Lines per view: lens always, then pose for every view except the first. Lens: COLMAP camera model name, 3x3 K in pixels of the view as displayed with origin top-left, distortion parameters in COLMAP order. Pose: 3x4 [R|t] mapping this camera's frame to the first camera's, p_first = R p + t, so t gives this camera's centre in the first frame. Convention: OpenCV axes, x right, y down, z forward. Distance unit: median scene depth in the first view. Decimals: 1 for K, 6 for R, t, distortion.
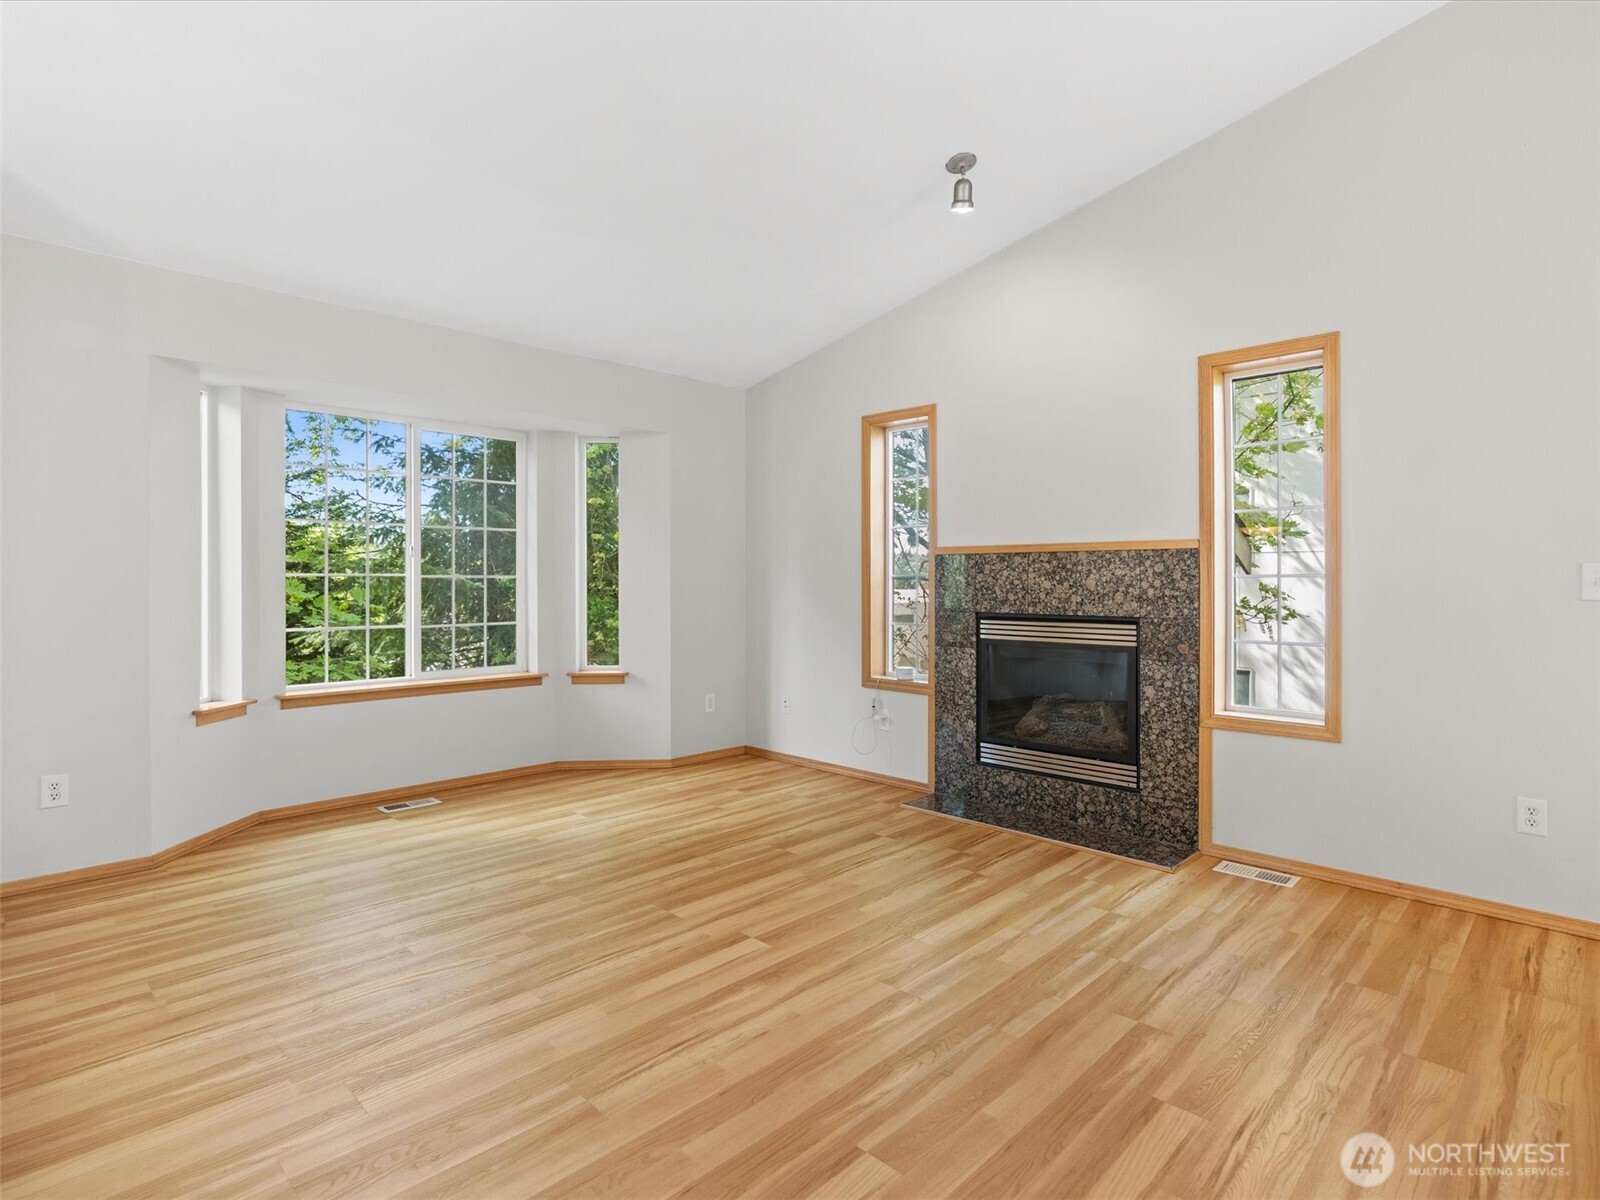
lens RADIAL K [[842.5, 0, 805.4], [0, 842.5, 584.1], [0, 0, 1]] dist [-0.012195, -0.000509]
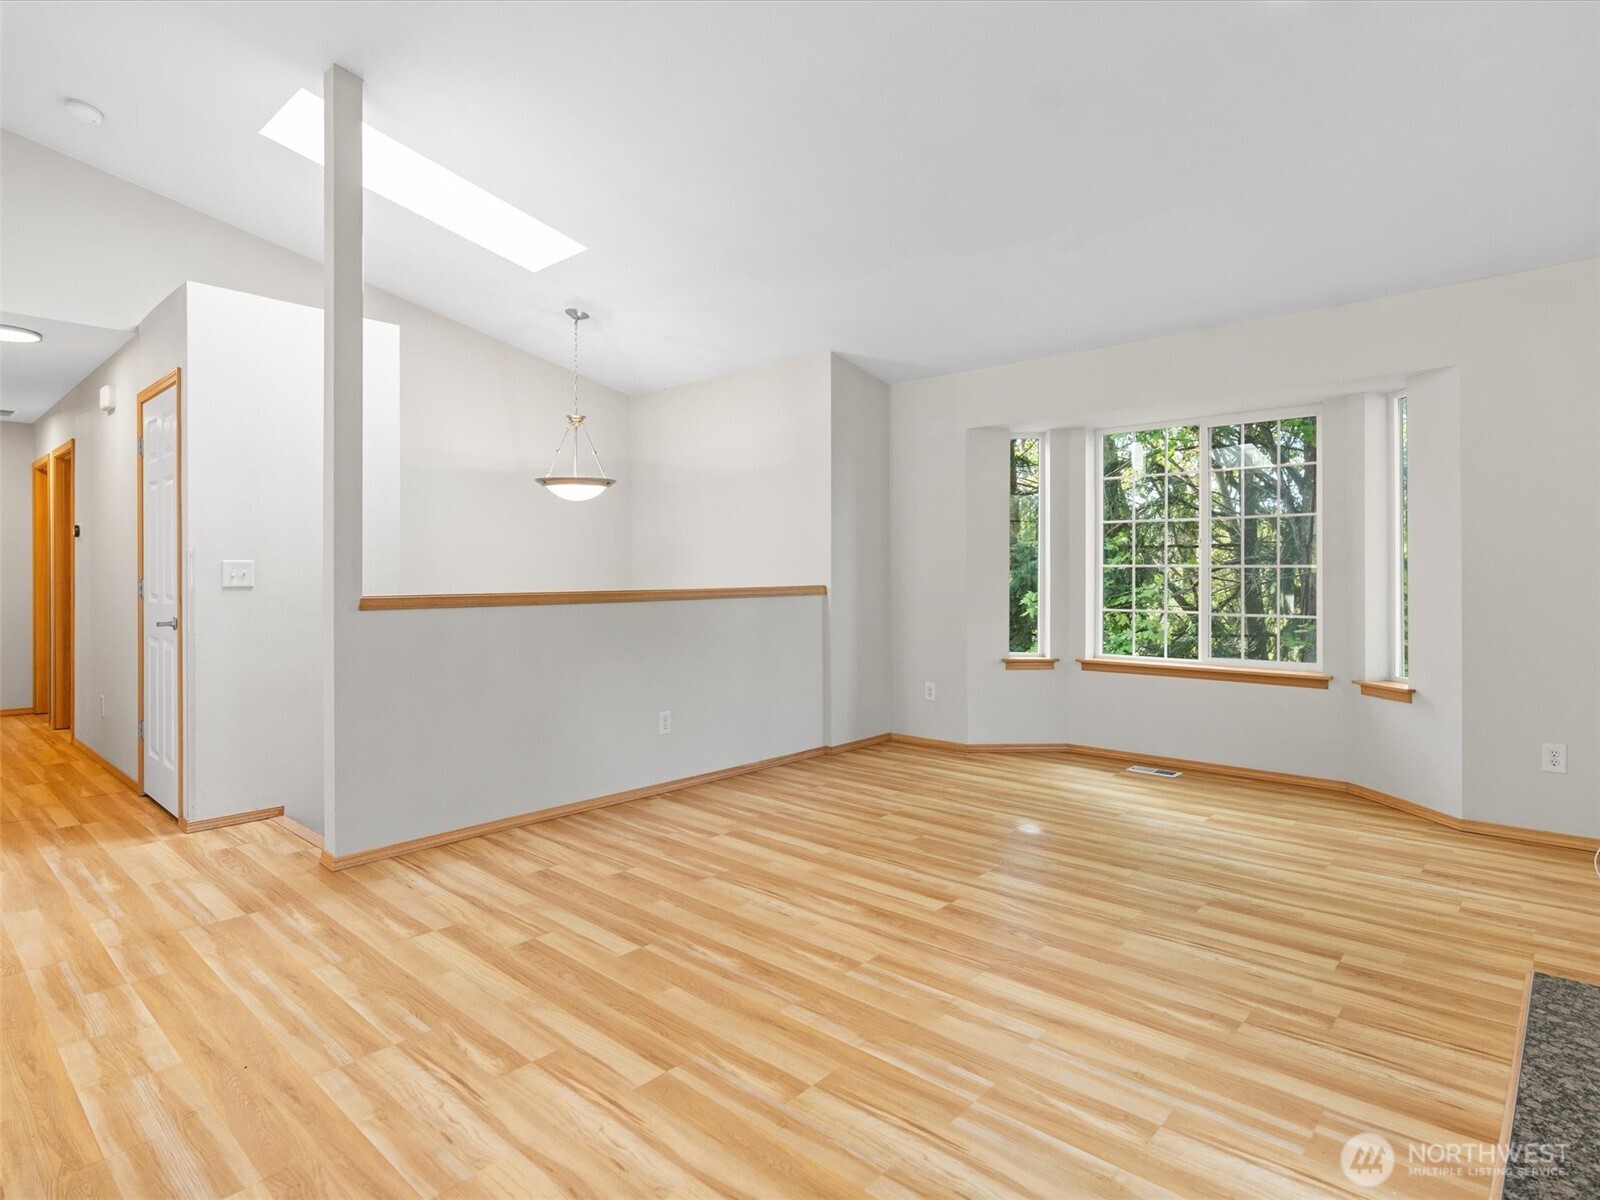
lens RADIAL K [[861.2, 0, 812.1], [0, 861.2, 595.9], [0, 0, 1]] dist [-0.004220, 0.000573]
pose [[0.040634, 0.028905, -0.998756, 0.837906], [-0.000037, 0.999582, 0.028927, -0.006021], [0.999174, -0.001138, 0.040618, 0.636321]]
